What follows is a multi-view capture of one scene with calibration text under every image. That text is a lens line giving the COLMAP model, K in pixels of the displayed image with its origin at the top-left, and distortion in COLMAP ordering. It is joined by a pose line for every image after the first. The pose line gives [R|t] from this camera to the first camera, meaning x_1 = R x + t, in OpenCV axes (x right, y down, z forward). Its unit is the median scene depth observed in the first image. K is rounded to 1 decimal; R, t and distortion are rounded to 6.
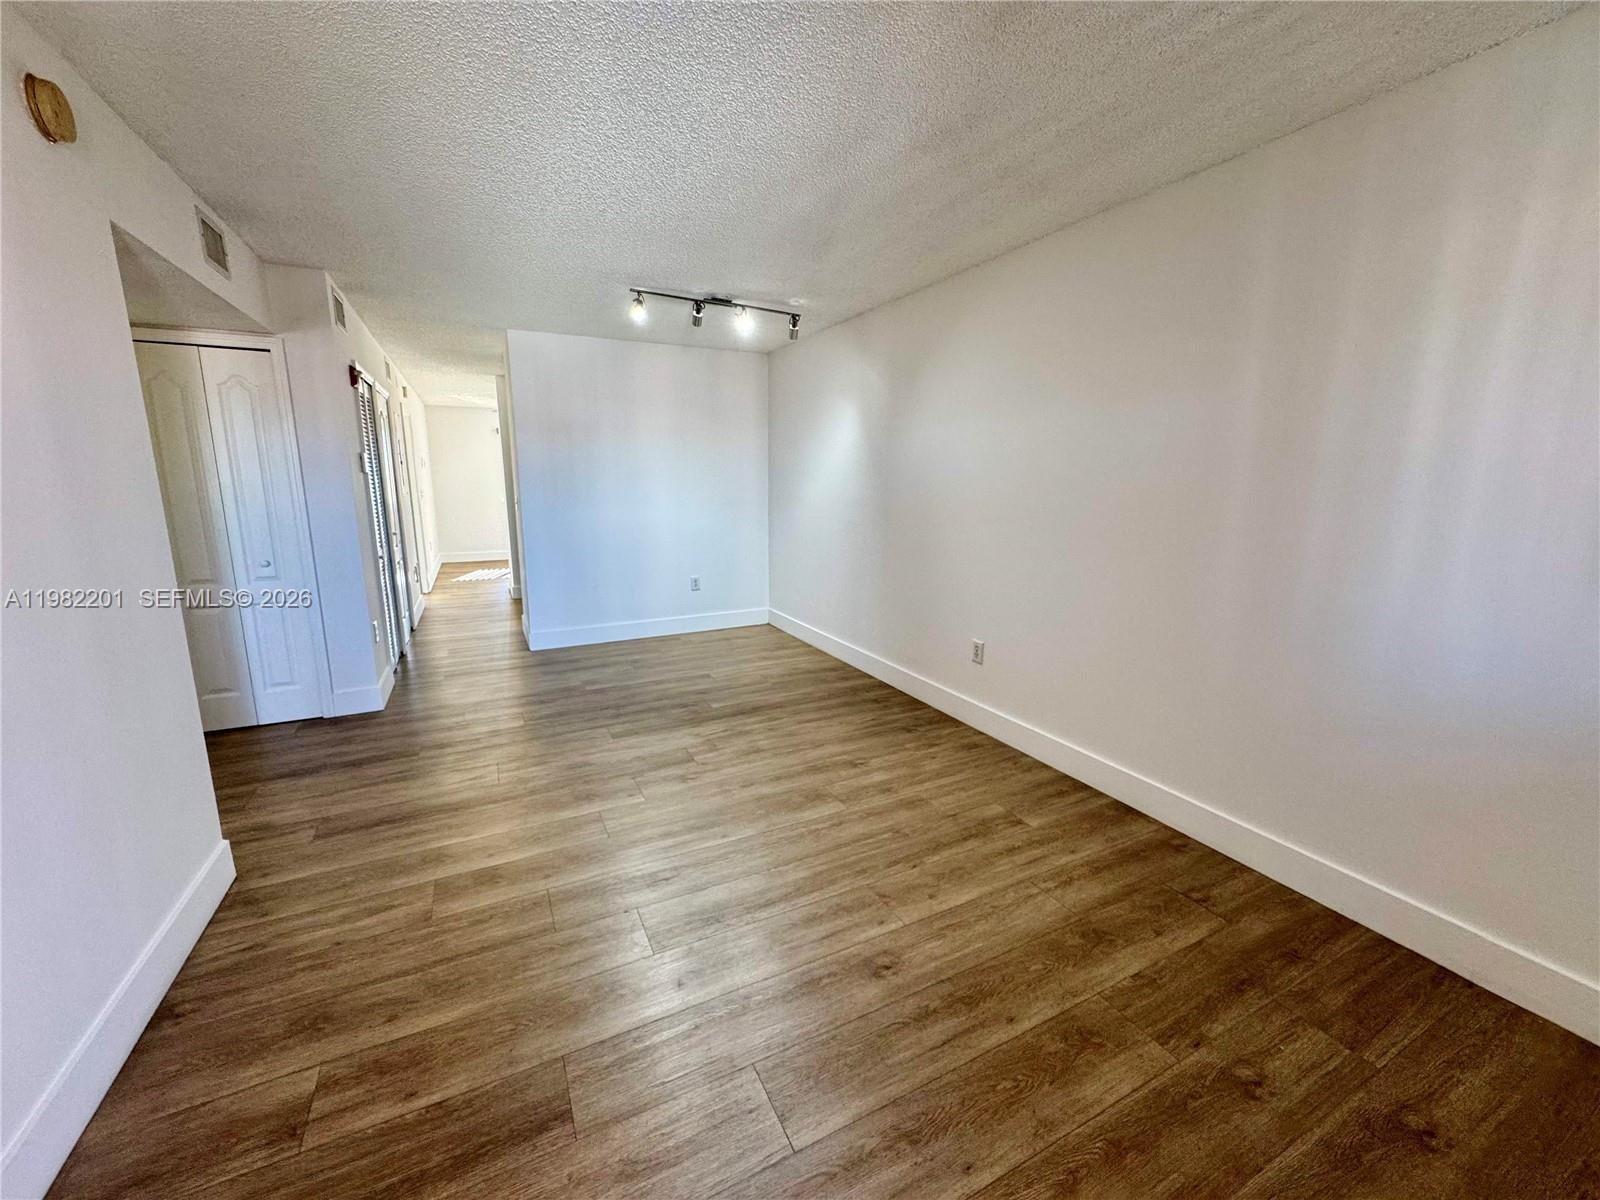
lens RADIAL K [[636.0, 0, 801.9], [0, 636.0, 595.8], [0, 0, 1]] dist [-0.002835, 0.000590]
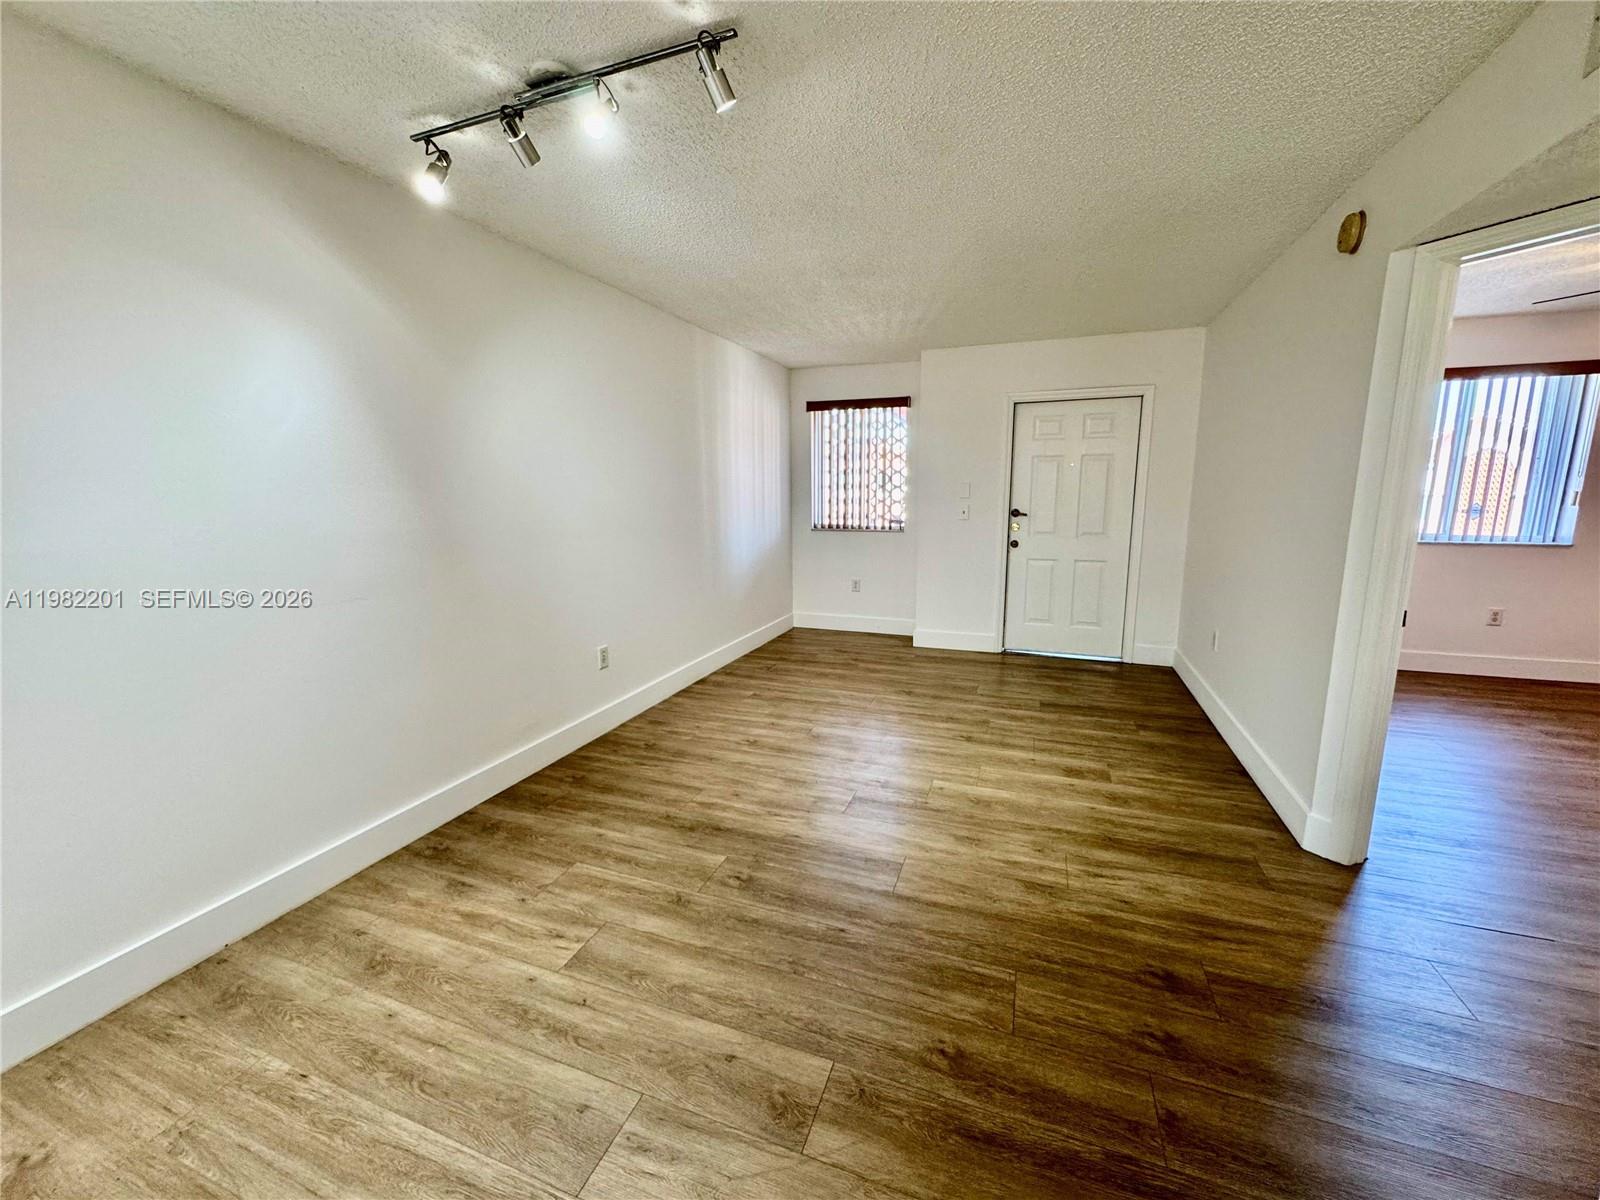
lens RADIAL K [[636.0, 0, 798.1], [0, 636.0, 593.6], [0, 0, 1]] dist [-0.002835, 0.000590]
pose [[-0.675431, -0.120221, 0.727557, -0.715683], [0.141258, 0.947257, 0.287662, -0.277502], [-0.723767, 0.297070, -0.622825, 1.485648]]
